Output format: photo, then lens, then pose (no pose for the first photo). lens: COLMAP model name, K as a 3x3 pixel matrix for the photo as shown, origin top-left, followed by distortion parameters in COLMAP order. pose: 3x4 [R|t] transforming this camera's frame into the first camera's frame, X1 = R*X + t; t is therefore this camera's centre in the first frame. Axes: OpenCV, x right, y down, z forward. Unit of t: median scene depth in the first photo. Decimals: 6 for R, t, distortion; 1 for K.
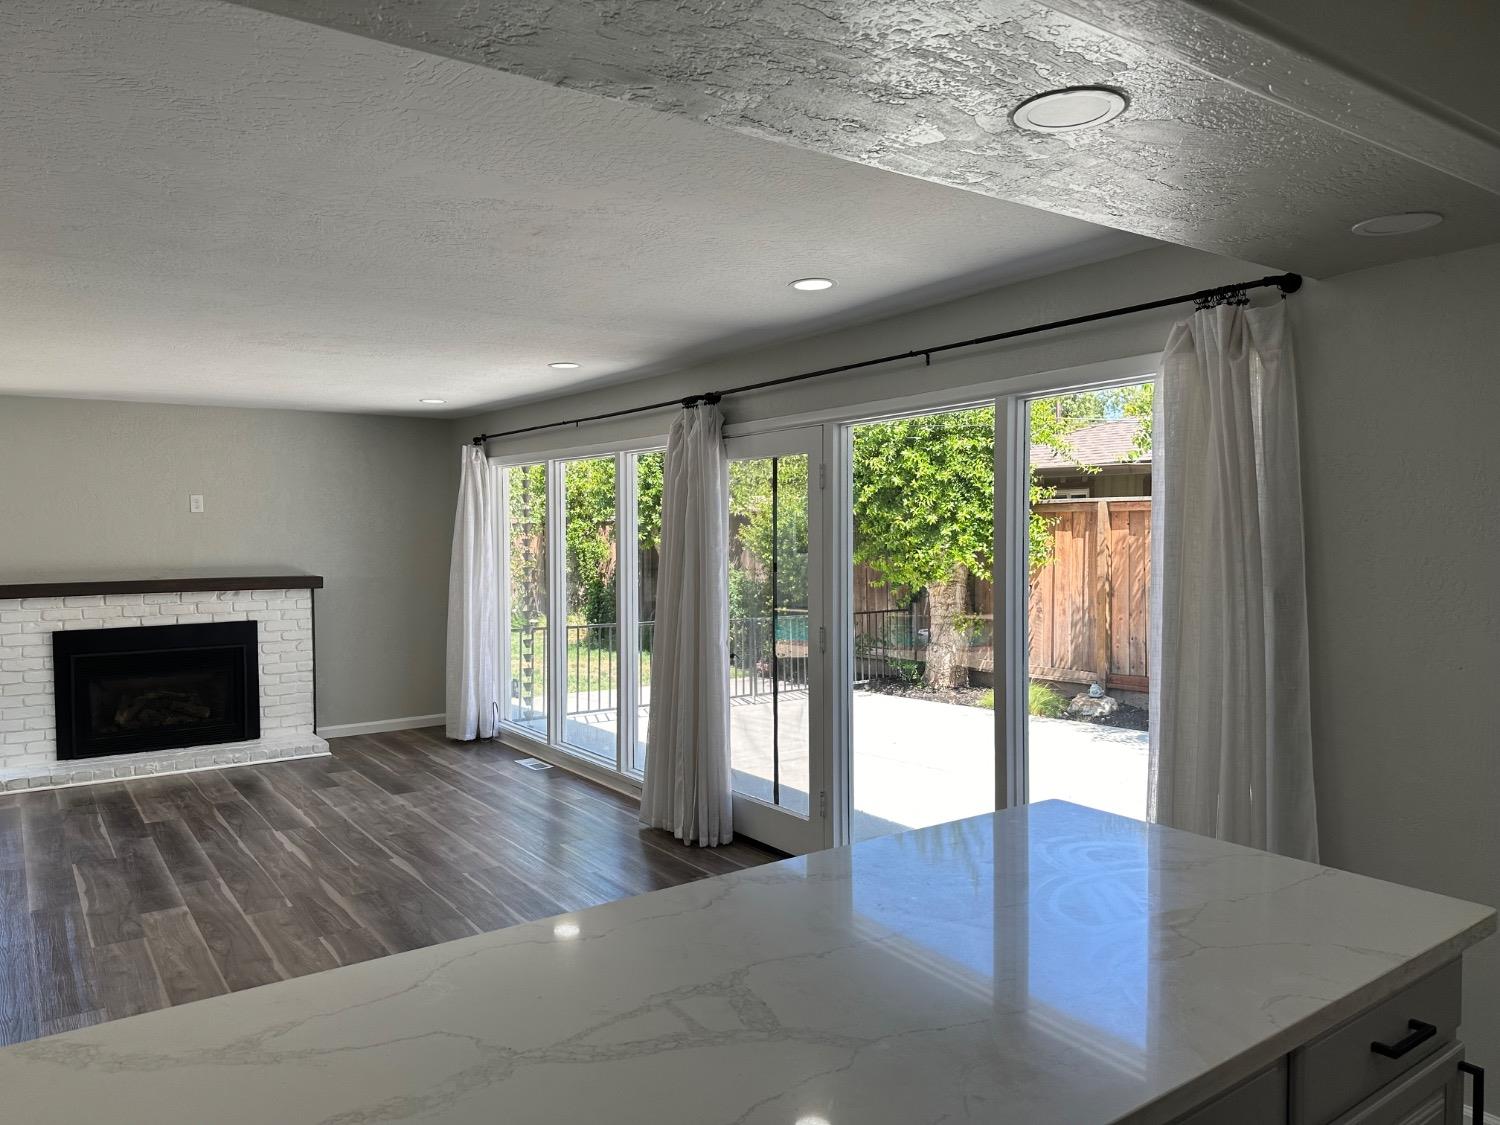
lens RADIAL K [[1056.1, 0, 759.6], [0, 1056.1, 557.1], [0, 0, 1]] dist [0.047177, -0.057790]
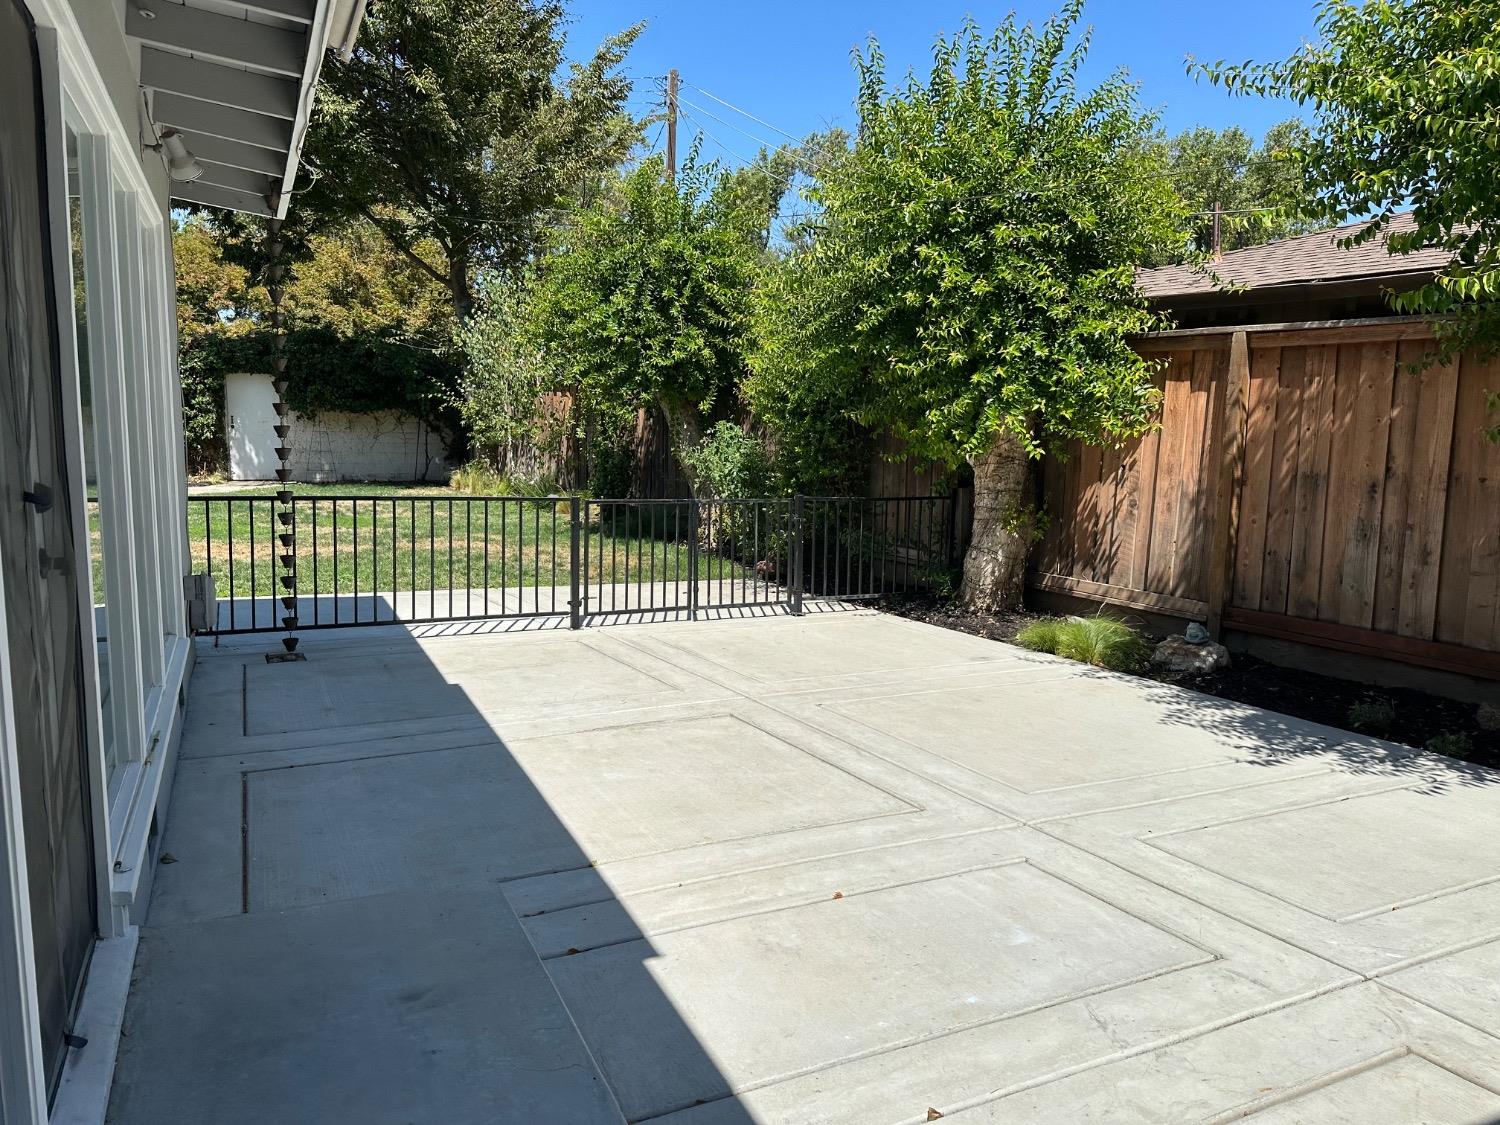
lens RADIAL K [[1056.1, 0, 783.6], [0, 1056.1, 581.7], [0, 0, 1]] dist [0.047177, -0.057790]
pose [[0.985275, 0.051510, -0.163033, 0.176910], [-0.030704, 0.991344, 0.127653, 0.022581], [0.168197, -0.120767, 0.978328, 0.342312]]
